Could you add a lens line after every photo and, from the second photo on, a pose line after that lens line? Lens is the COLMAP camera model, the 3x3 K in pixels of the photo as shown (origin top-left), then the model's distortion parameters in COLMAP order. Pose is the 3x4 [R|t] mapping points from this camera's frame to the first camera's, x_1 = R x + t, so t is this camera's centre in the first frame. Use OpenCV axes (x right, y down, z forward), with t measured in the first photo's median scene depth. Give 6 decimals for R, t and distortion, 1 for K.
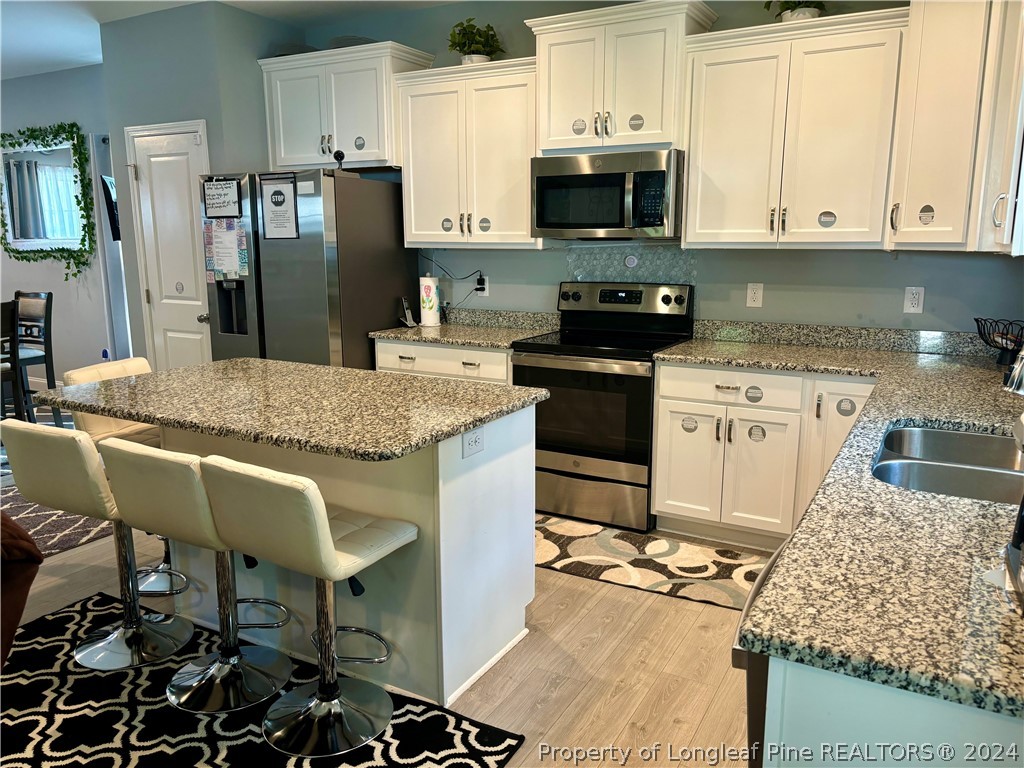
lens RADIAL K [[777.7, 0, 512.0], [0, 777.7, 384.0], [0, 0, 1]] dist [0.084637, -0.102306]
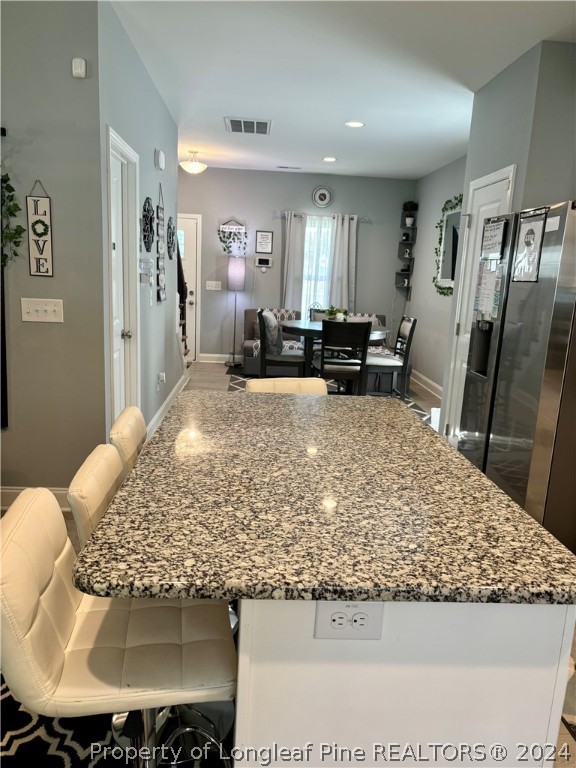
lens RADIAL K [[583.2, 0, 288.0], [0, 583.2, 384.0], [0, 0, 1]] dist [0.084637, -0.102306]
pose [[0.537205, 0.191325, -0.821466, 0.147896], [-0.206642, 0.974106, 0.091741, -0.074350], [0.817747, 0.120466, 0.562830, 0.396485]]
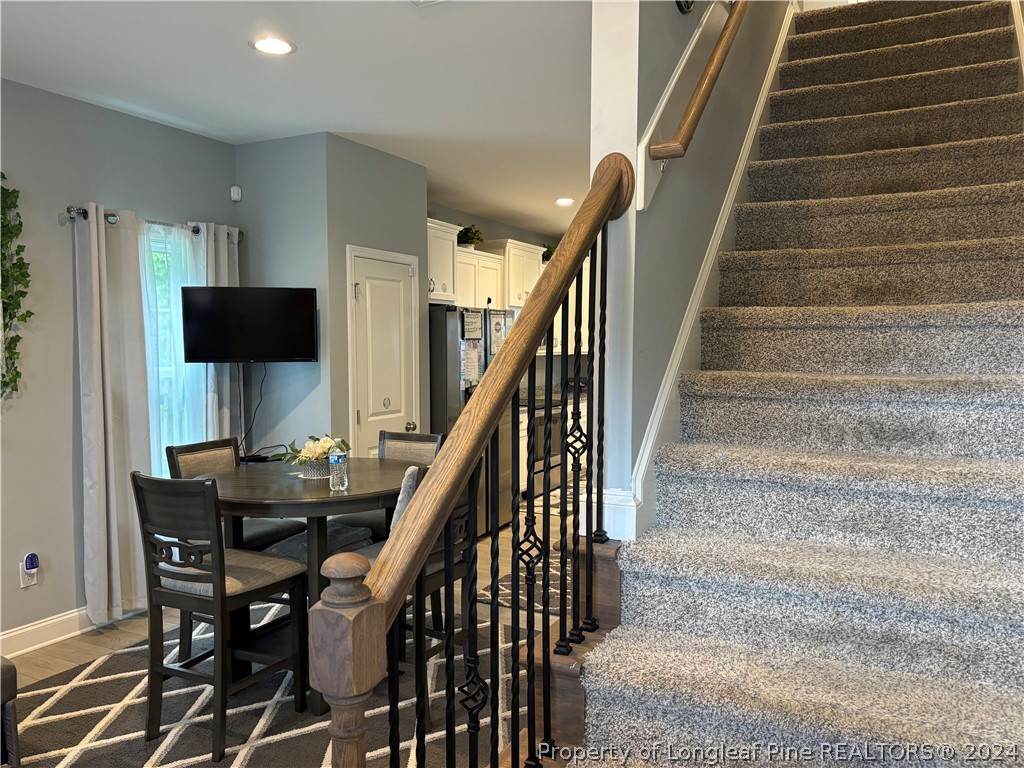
lens RADIAL K [[777.7, 0, 512.0], [0, 777.7, 384.0], [0, 0, 1]] dist [0.084637, -0.102306]
pose [[-0.018964, -0.031680, 0.999318, -1.725014], [0.206871, 0.977745, 0.034922, -0.176126], [-0.978185, 0.207392, -0.011988, 1.000314]]
